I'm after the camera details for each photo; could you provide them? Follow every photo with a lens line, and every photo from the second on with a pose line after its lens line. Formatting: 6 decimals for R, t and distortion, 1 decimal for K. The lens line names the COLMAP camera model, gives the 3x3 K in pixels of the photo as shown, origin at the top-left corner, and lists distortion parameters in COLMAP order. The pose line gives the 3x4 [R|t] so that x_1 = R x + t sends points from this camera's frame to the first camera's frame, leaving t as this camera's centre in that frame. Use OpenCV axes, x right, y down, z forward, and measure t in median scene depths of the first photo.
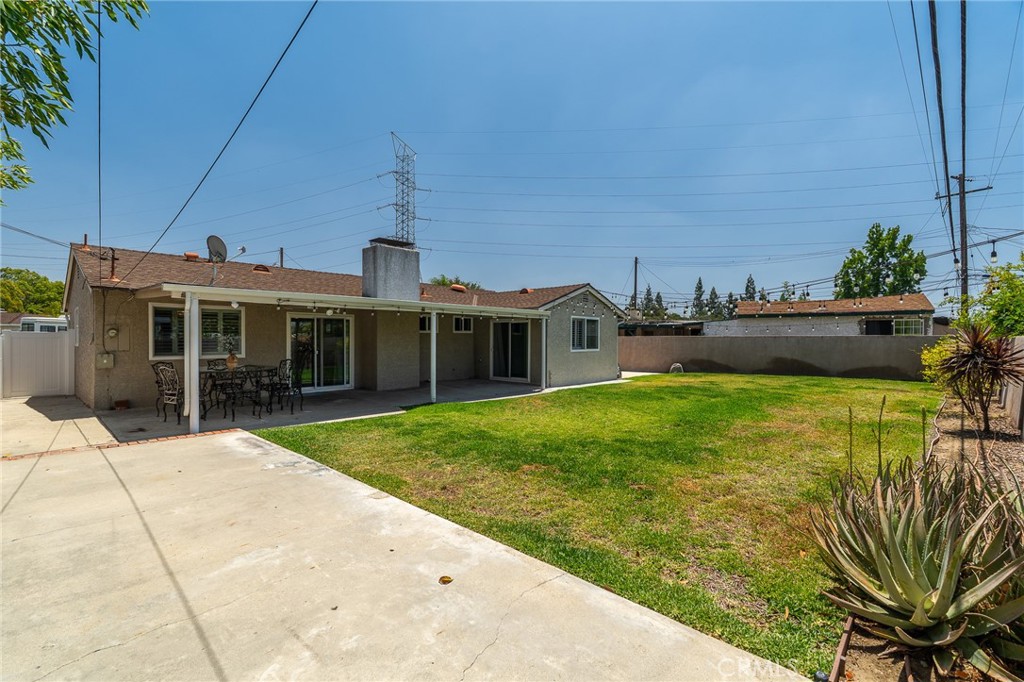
lens RADIAL K [[460.5, 0, 512.0], [0, 460.5, 341.0], [0, 0, 1]] dist [-0.002925, -0.000500]
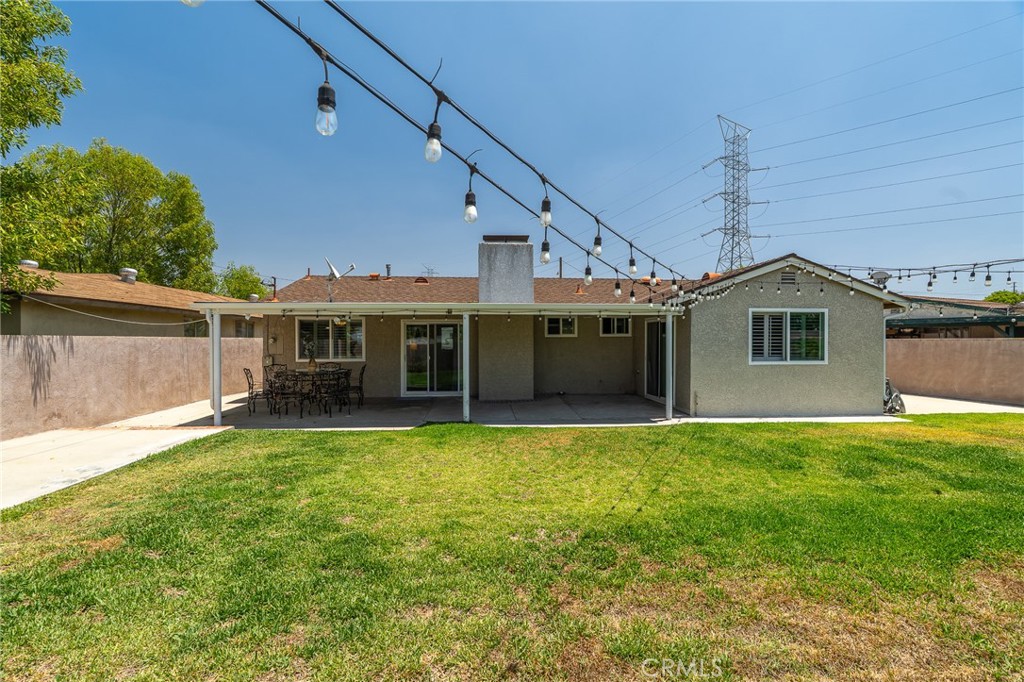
lens RADIAL K [[453.8, 0, 512.0], [0, 453.8, 341.0], [0, 0, 1]] dist [-0.000730, 0.000206]
pose [[0.727166, -0.001895, -0.686459, 0.334325], [0.000206, 0.999997, -0.002543, -0.008353], [0.686461, 0.001708, 0.727164, 0.328396]]
